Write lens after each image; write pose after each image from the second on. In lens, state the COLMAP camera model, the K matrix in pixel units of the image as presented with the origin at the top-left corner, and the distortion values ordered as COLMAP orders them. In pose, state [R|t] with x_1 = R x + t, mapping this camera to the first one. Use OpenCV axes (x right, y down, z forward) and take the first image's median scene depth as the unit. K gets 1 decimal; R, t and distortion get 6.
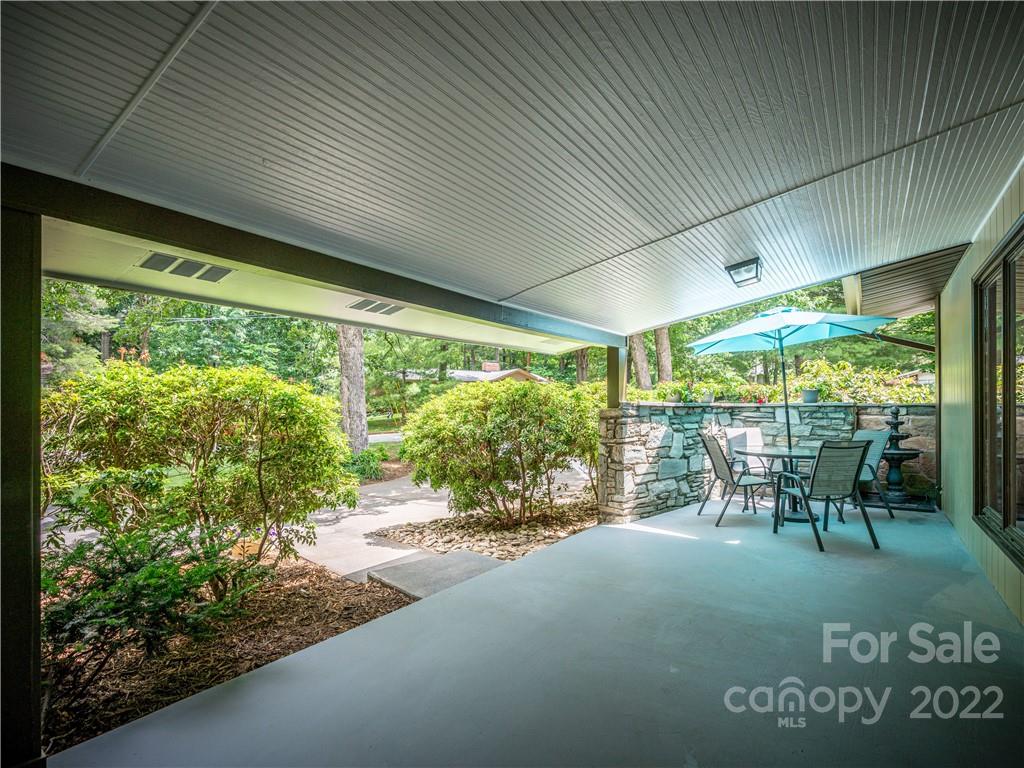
lens RADIAL K [[471.3, 0, 510.1], [0, 471.3, 407.8], [0, 0, 1]] dist [0.000732, 0.000041]
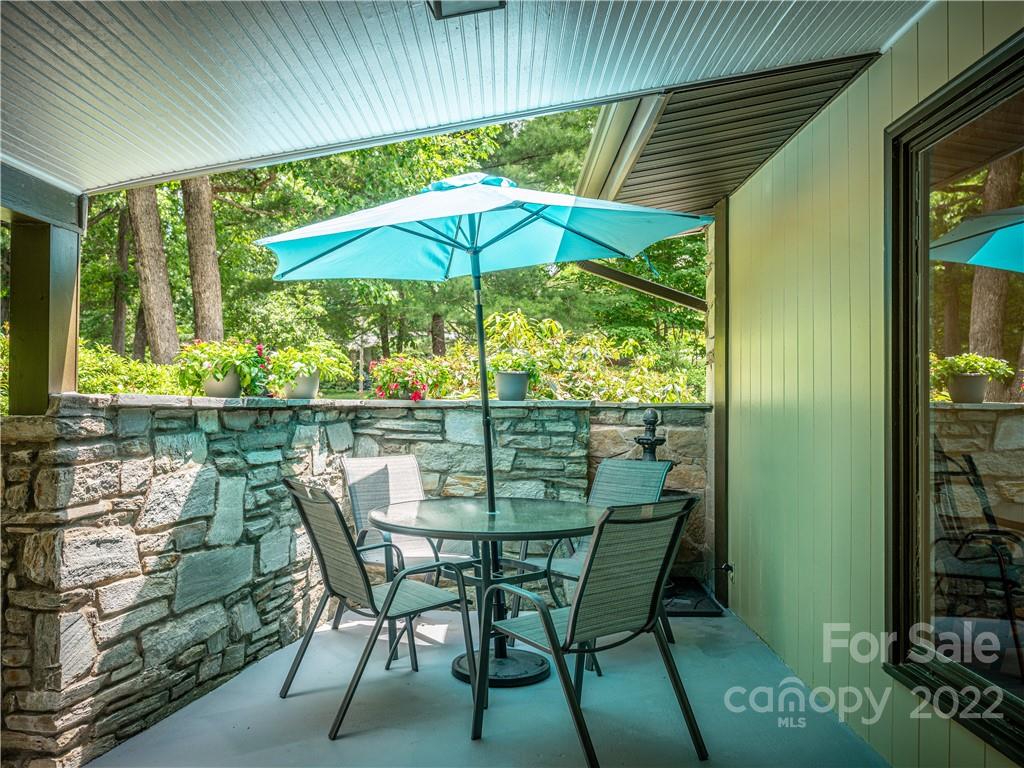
lens RADIAL K [[845.7, 0, 512.0], [0, 845.7, 384.0], [0, 0, 1]] dist [-0.002558, 0.001021]
pose [[0.790253, 0.017461, 0.612532, 0.121564], [-0.005387, 0.999753, -0.021549, -0.008691], [-0.612757, 0.013730, 0.790152, 0.336531]]
